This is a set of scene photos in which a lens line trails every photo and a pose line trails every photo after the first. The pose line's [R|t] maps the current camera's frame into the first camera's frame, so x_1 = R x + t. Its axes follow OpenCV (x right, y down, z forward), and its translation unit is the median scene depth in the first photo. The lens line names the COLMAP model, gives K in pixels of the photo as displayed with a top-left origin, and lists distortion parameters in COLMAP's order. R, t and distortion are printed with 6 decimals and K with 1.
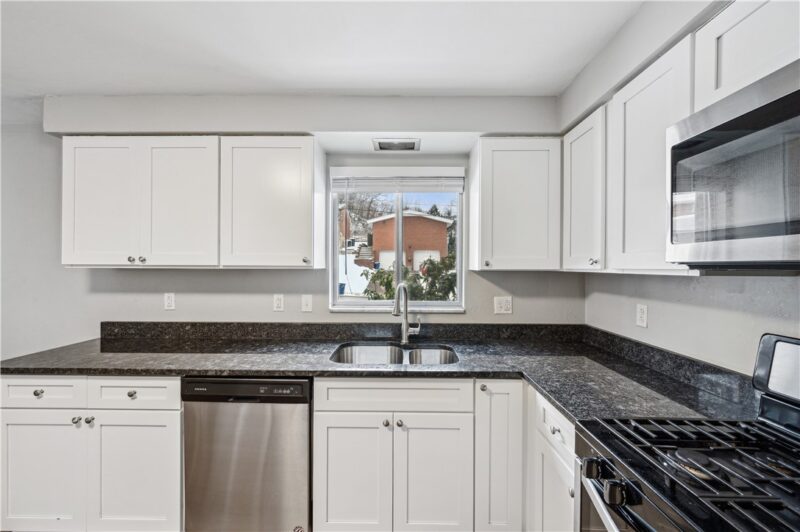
lens RADIAL K [[320.1, 0, 402.8], [0, 320.1, 266.9], [0, 0, 1]] dist [-0.002976, -0.000108]
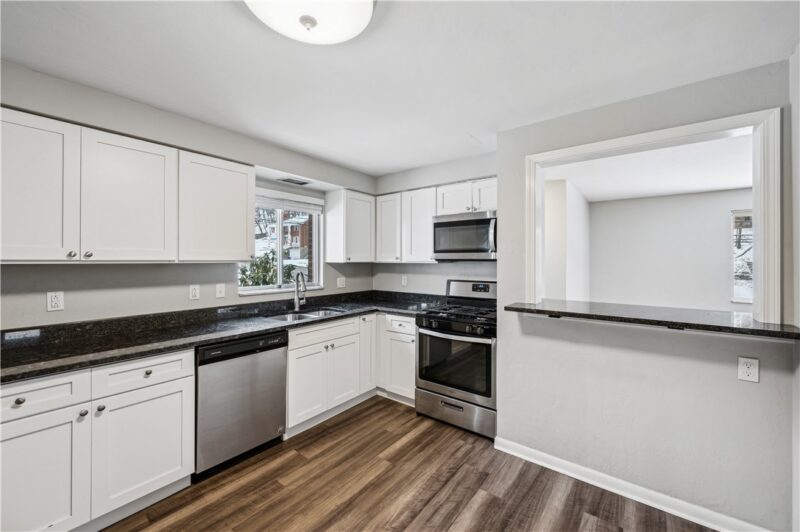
lens RADIAL K [[320.1, 0, 399.4], [0, 320.1, 261.7], [0, 0, 1]] dist [-0.002976, -0.000108]
pose [[0.605619, -0.007876, 0.795716, -0.973441], [0.002611, 0.999965, 0.007911, -0.006941], [-0.795751, -0.002714, 0.605618, -0.333425]]
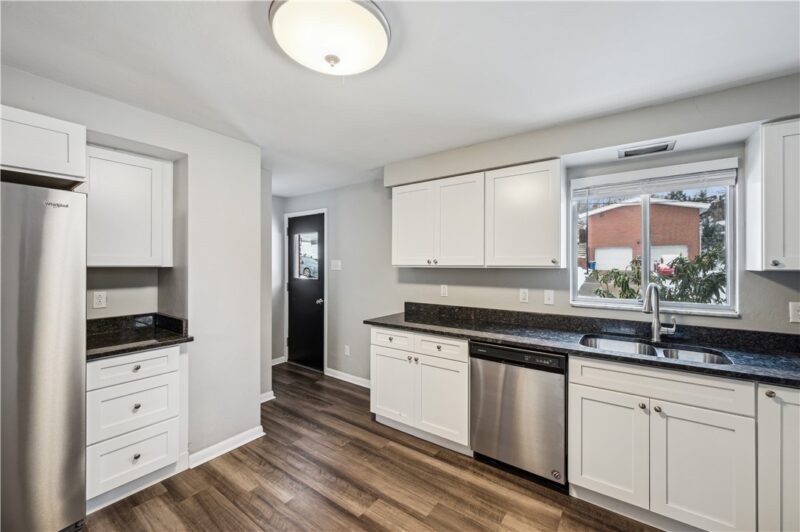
lens RADIAL K [[320.1, 0, 397.6], [0, 320.1, 263.2], [0, 0, 1]] dist [-0.002976, -0.000108]
pose [[0.814156, -0.005513, -0.580620, -0.076769], [-0.000140, 0.999953, -0.009691, -0.001159], [0.580646, 0.007971, 0.814117, -0.327595]]
